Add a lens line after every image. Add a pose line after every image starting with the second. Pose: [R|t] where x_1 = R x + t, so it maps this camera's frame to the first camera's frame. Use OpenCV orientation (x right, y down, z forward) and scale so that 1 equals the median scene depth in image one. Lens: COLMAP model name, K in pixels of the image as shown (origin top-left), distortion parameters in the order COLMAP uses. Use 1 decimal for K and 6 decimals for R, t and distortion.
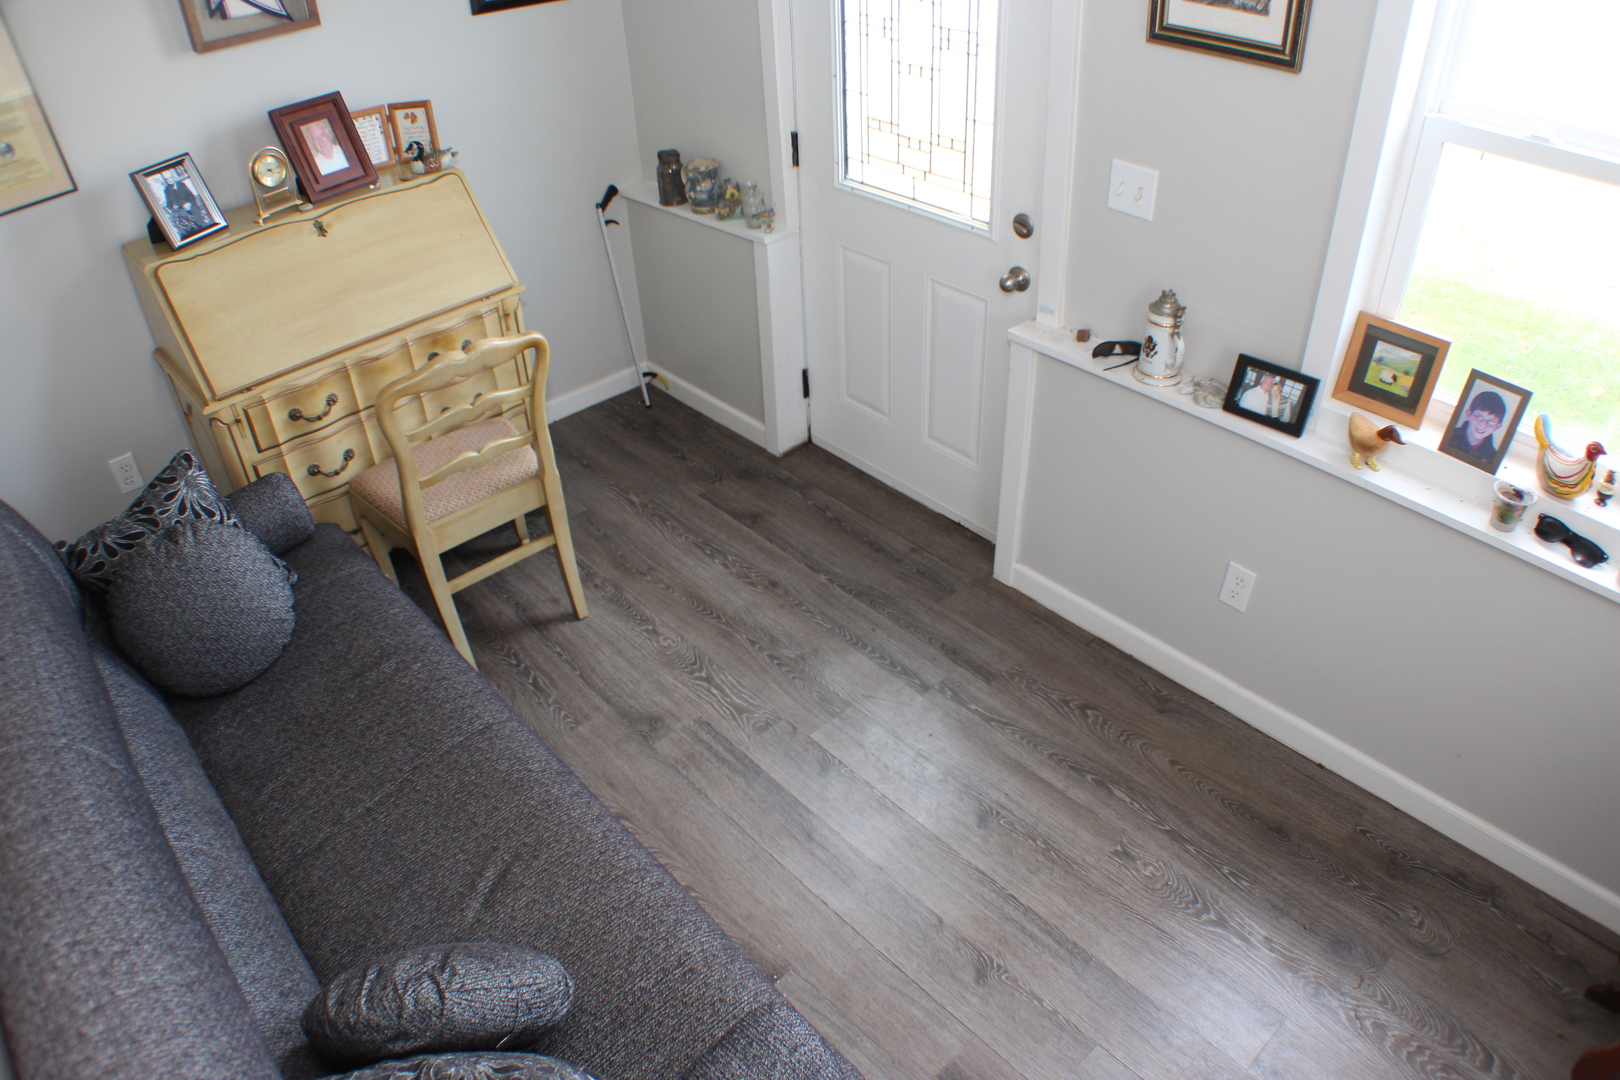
lens RADIAL K [[1042.8, 0, 810.0], [0, 1042.8, 540.0], [0, 0, 1]] dist [-0.214460, 0.086315]
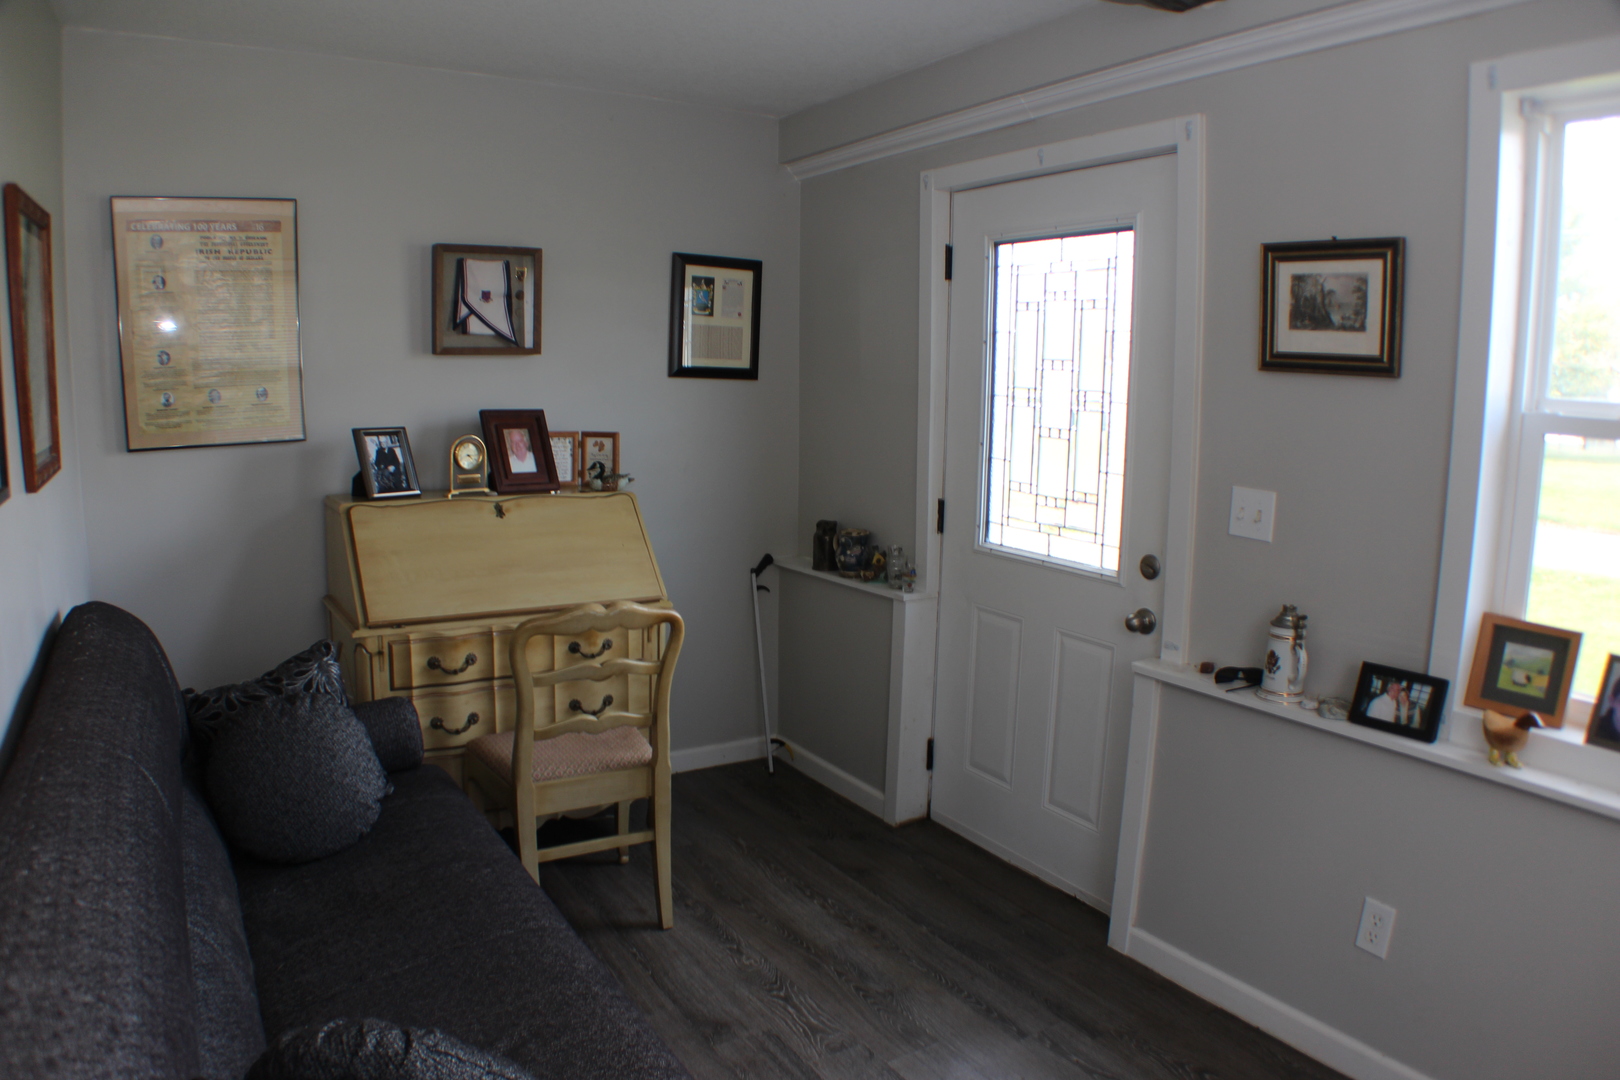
lens RADIAL K [[1042.8, 0, 810.0], [0, 1042.8, 540.0], [0, 0, 1]] dist [-0.214460, 0.086315]
pose [[0.983622, 0.083881, -0.159538, 0.031200], [-0.148574, 0.878447, -0.454156, 0.183895], [0.102051, 0.470420, 0.876522, 0.036250]]
